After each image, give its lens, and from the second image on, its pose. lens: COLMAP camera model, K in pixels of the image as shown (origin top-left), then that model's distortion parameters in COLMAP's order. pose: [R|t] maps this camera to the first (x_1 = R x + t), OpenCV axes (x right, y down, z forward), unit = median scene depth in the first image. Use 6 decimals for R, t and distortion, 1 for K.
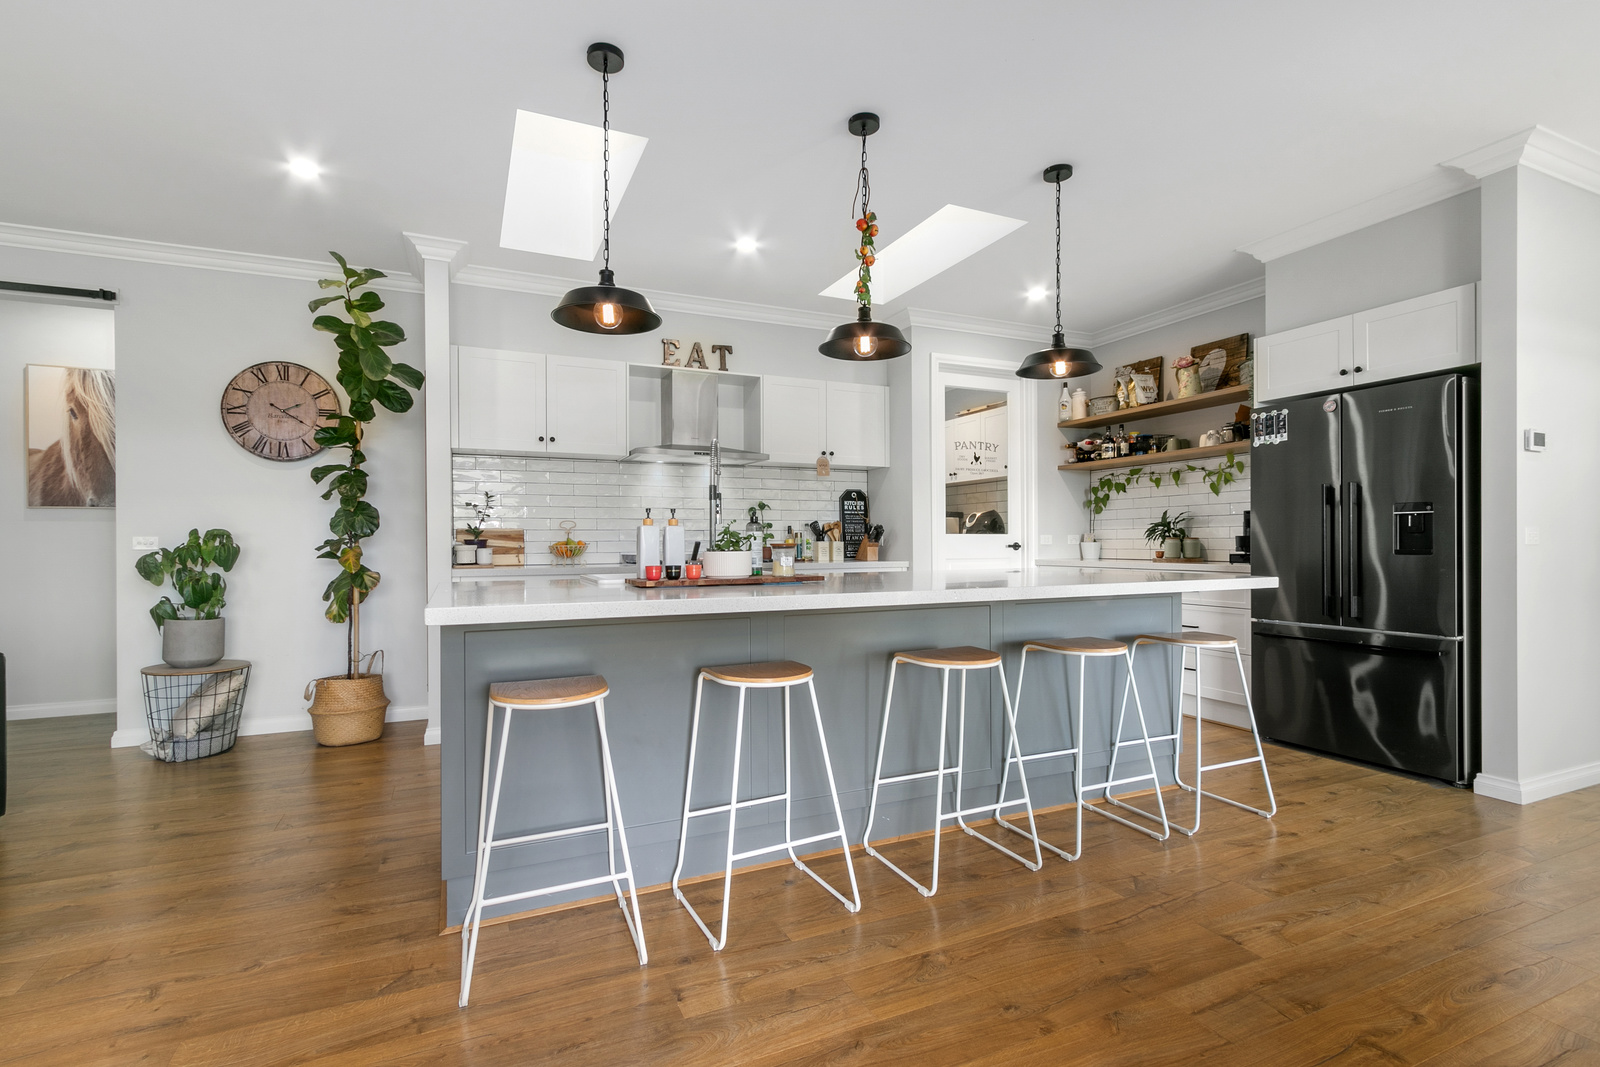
lens RADIAL K [[741.9, 0, 783.3], [0, 741.9, 541.7], [0, 0, 1]] dist [0.002119, -0.000391]
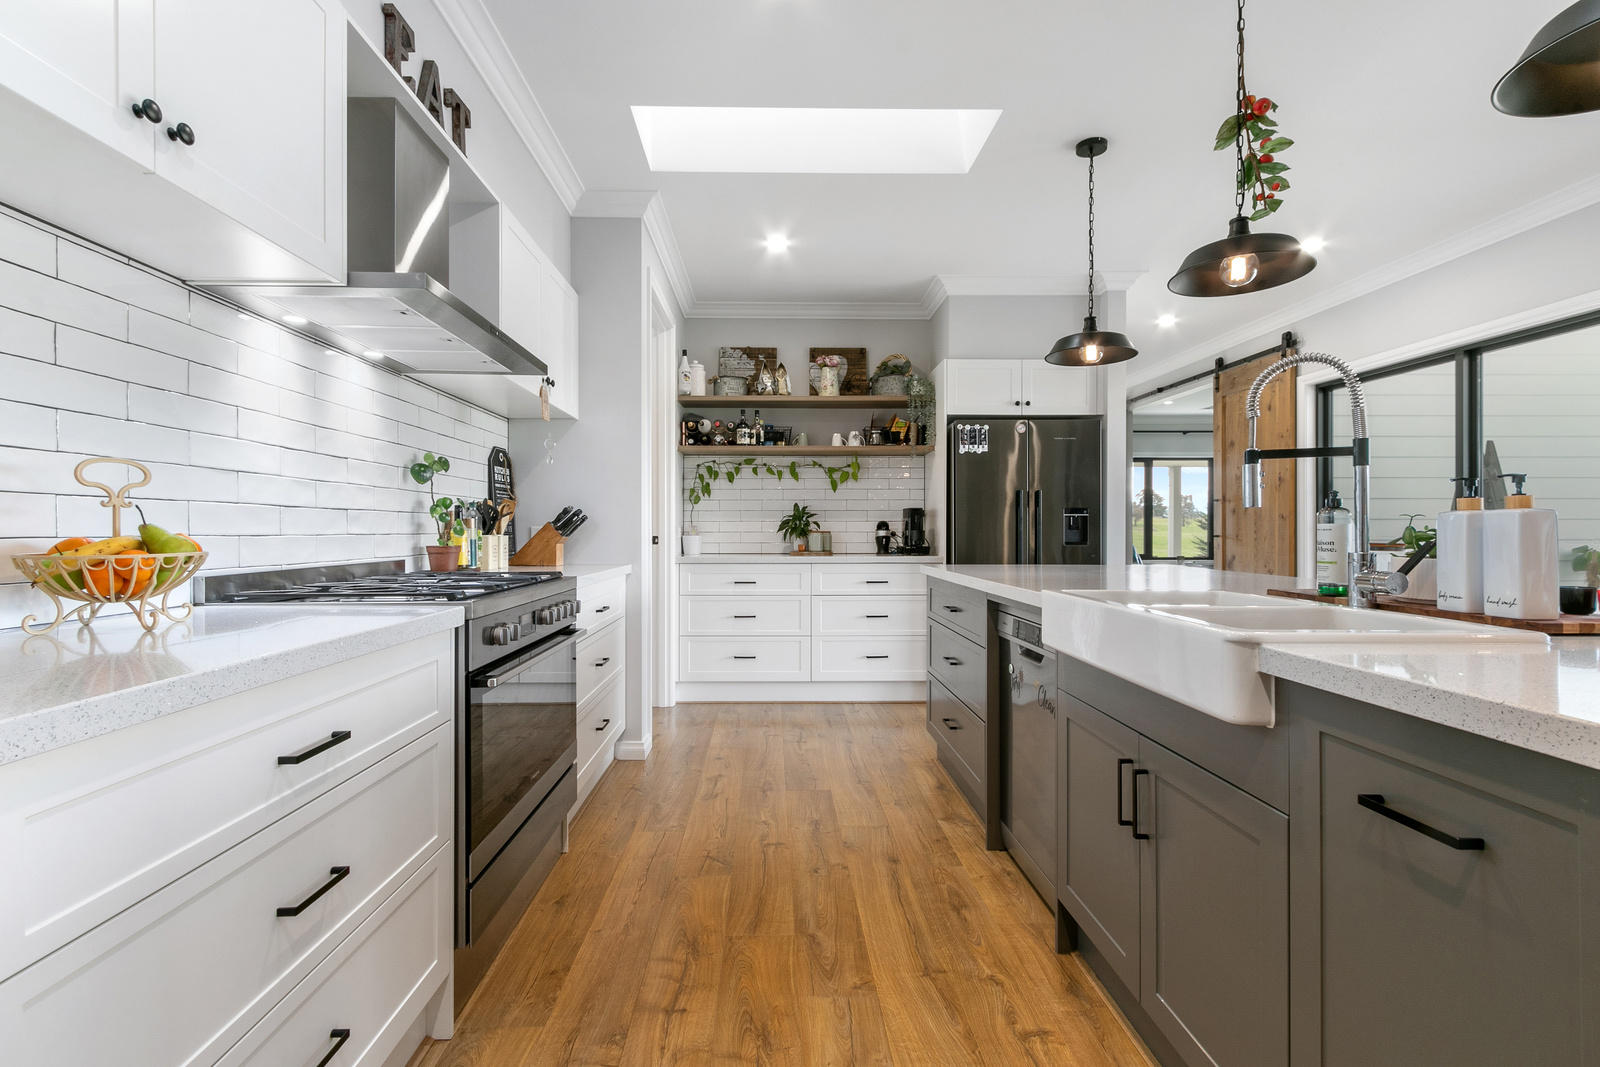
lens RADIAL K [[739.3, 0, 784.1], [0, 739.3, 534.8], [0, 0, 1]] dist [0.001387, -0.000767]
pose [[0.388821, -0.000165, 0.921314, -0.495710], [-0.003172, 0.999994, 0.001518, -0.002496], [-0.921308, -0.003513, 0.388818, 0.759307]]
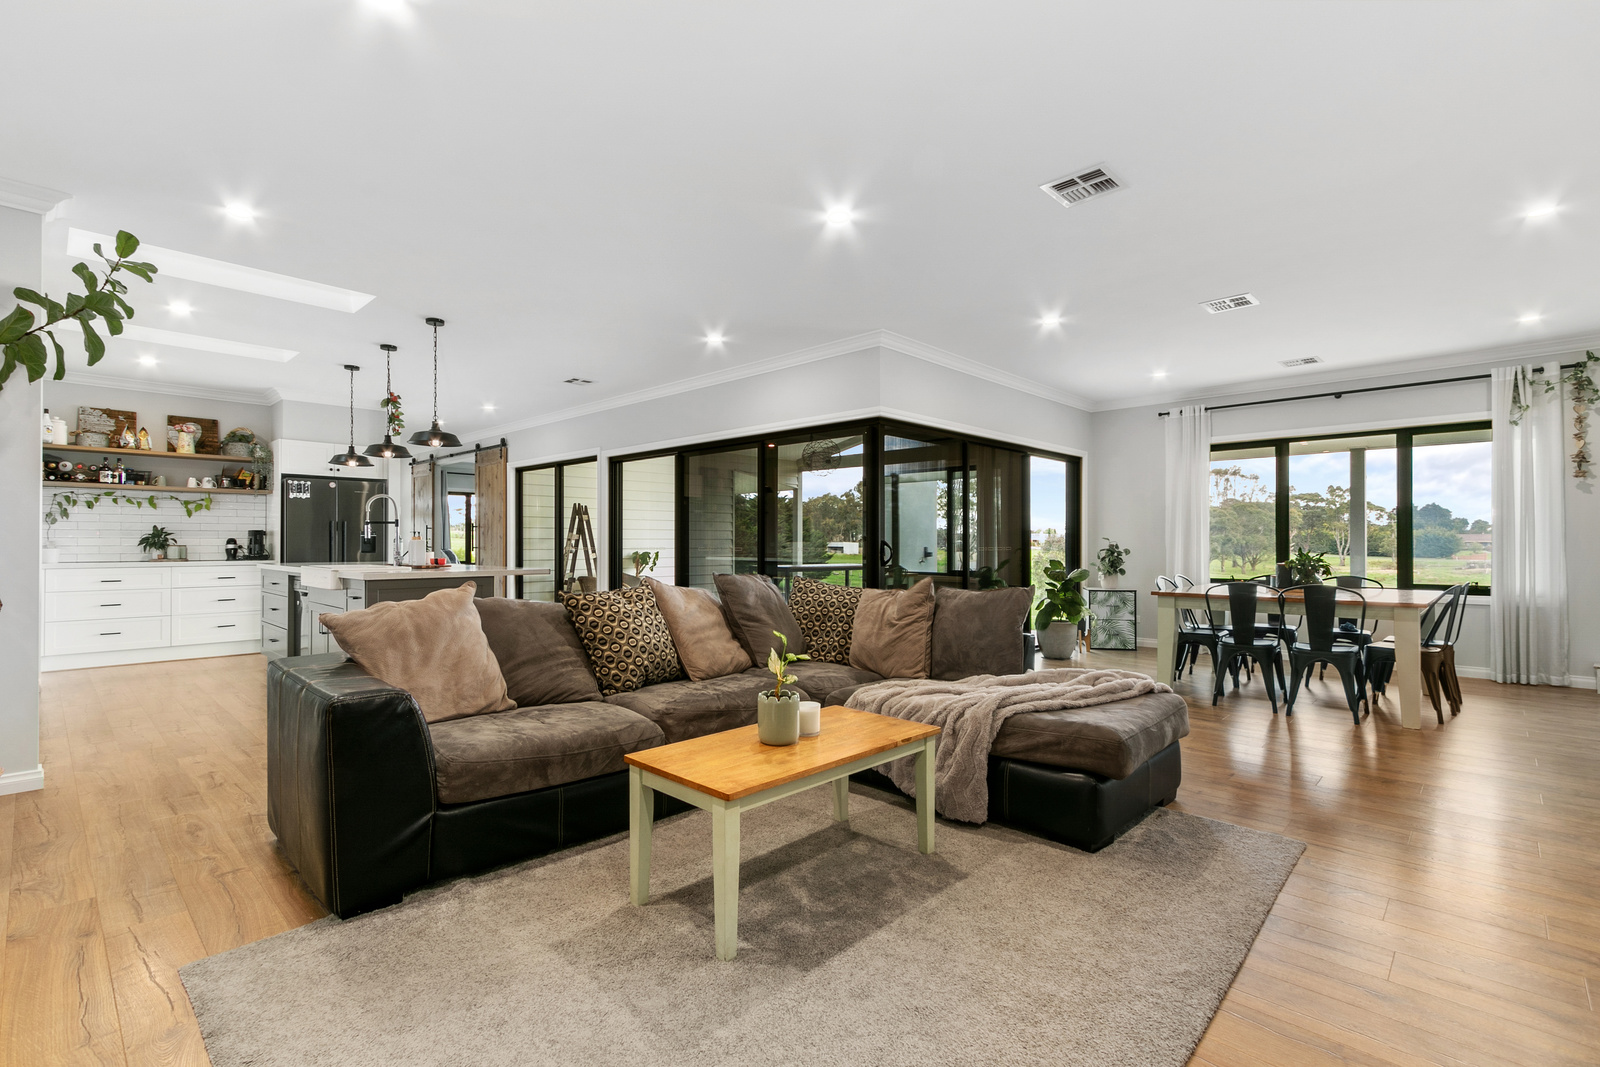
lens RADIAL K [[731.1, 0, 795.7], [0, 731.1, 540.2], [0, 0, 1]] dist [-0.001652, -0.000898]
pose [[-0.379783, 0.008796, 0.925034, -1.492828], [-0.000100, 0.999954, -0.009550, -0.001740], [-0.925076, -0.003719, -0.379765, 0.482977]]
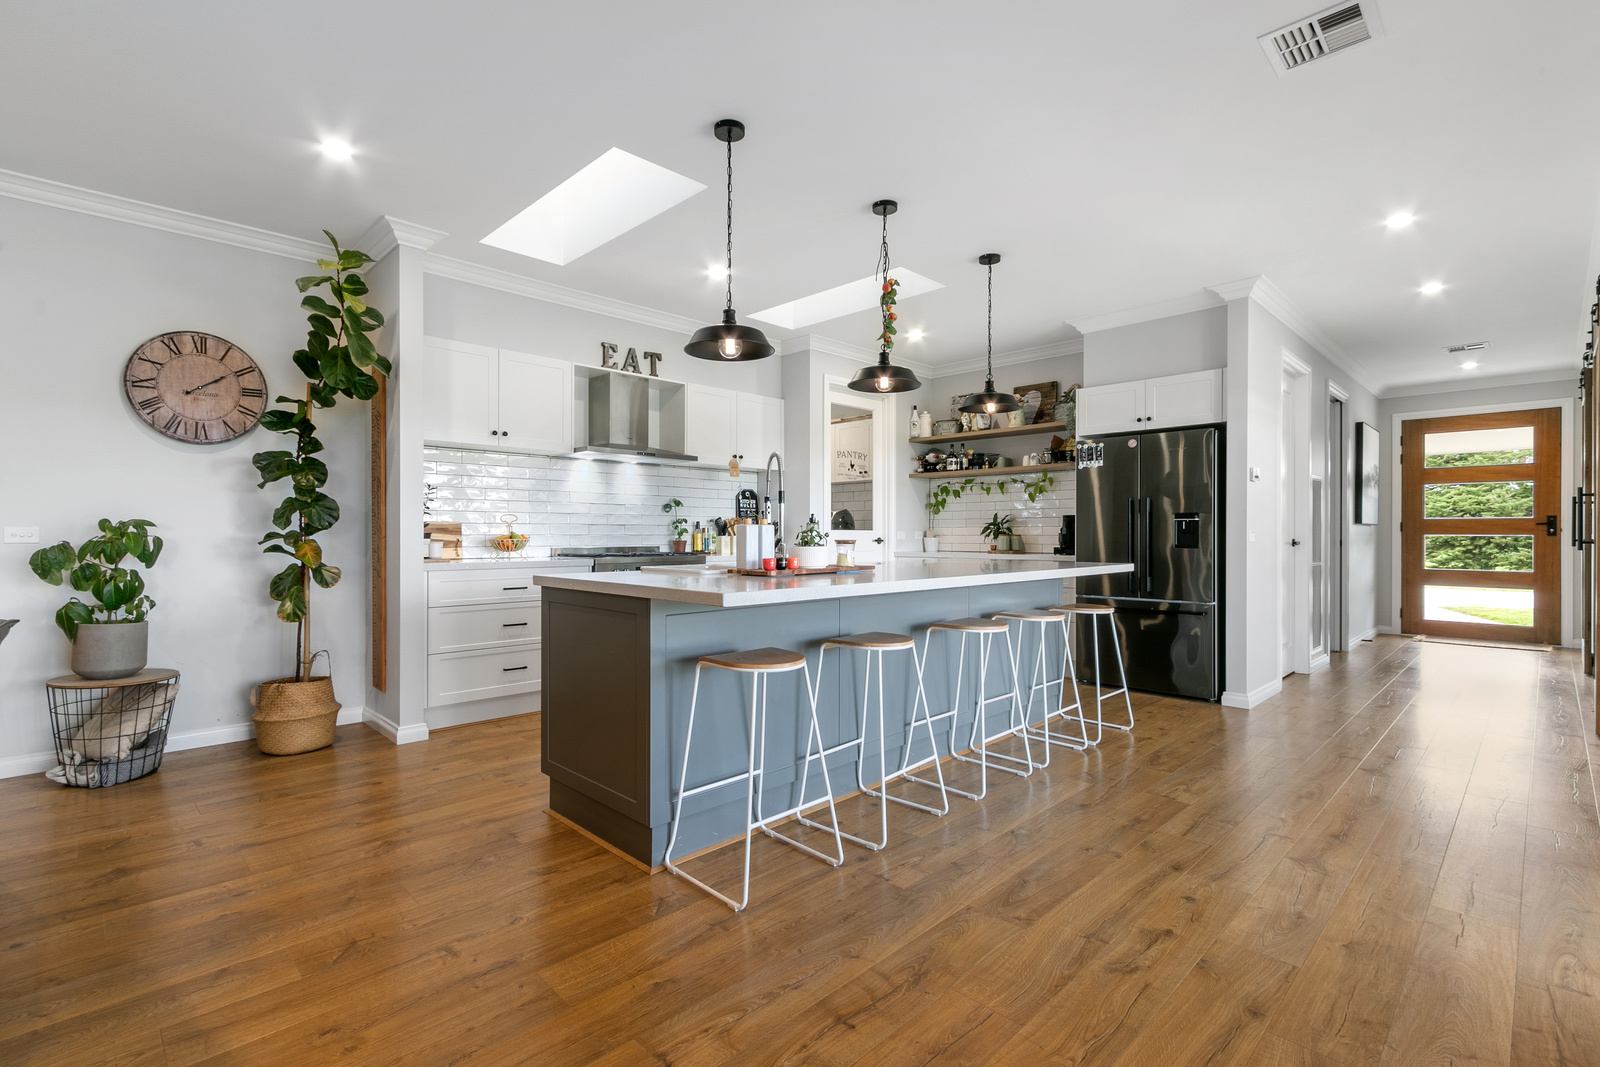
lens RADIAL K [[739.3, 0, 784.1], [0, 739.3, 534.8], [0, 0, 1]] dist [0.001387, -0.000767]
pose [[0.937571, 0.005822, 0.347745, -0.324479], [-0.006333, 0.999980, 0.000333, -0.003790], [-0.347736, -0.002514, 0.937589, -0.078883]]
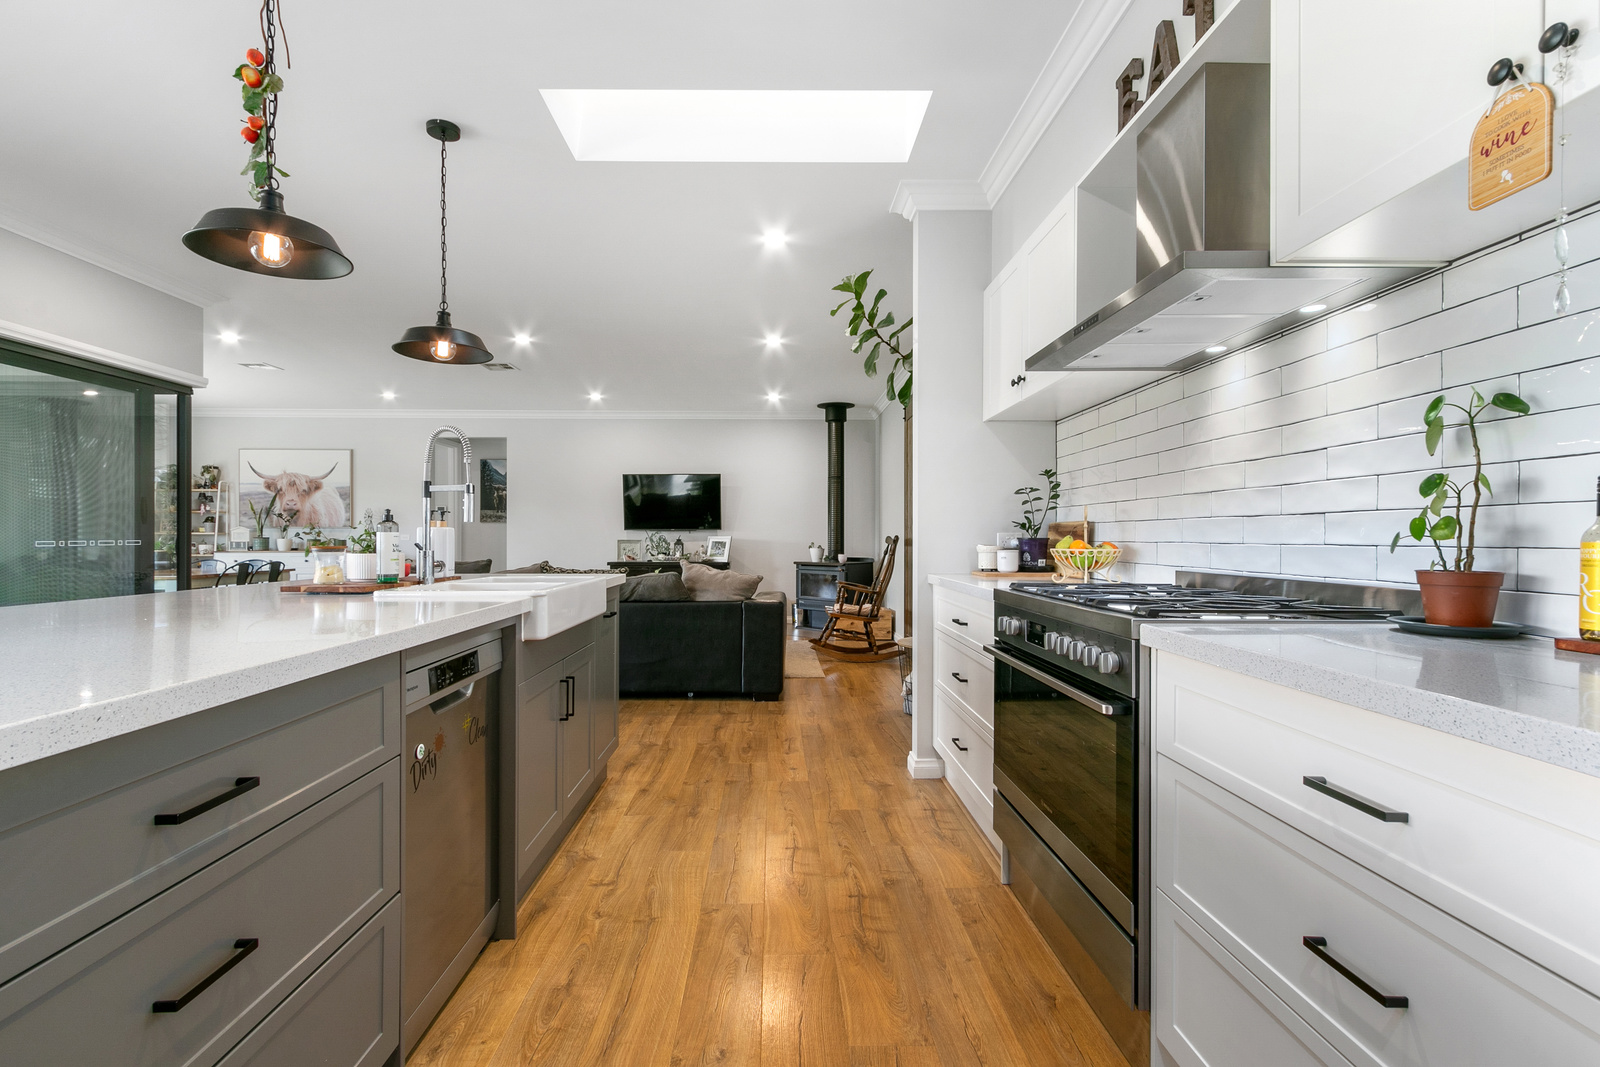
lens RADIAL K [[739.3, 0, 784.1], [0, 739.3, 534.8], [0, 0, 1]] dist [0.001387, -0.000767]
pose [[-0.392181, 0.002113, -0.919886, 0.368356], [0.001066, 0.999998, 0.001842, -0.007521], [0.919887, -0.000258, -0.392182, 1.132257]]
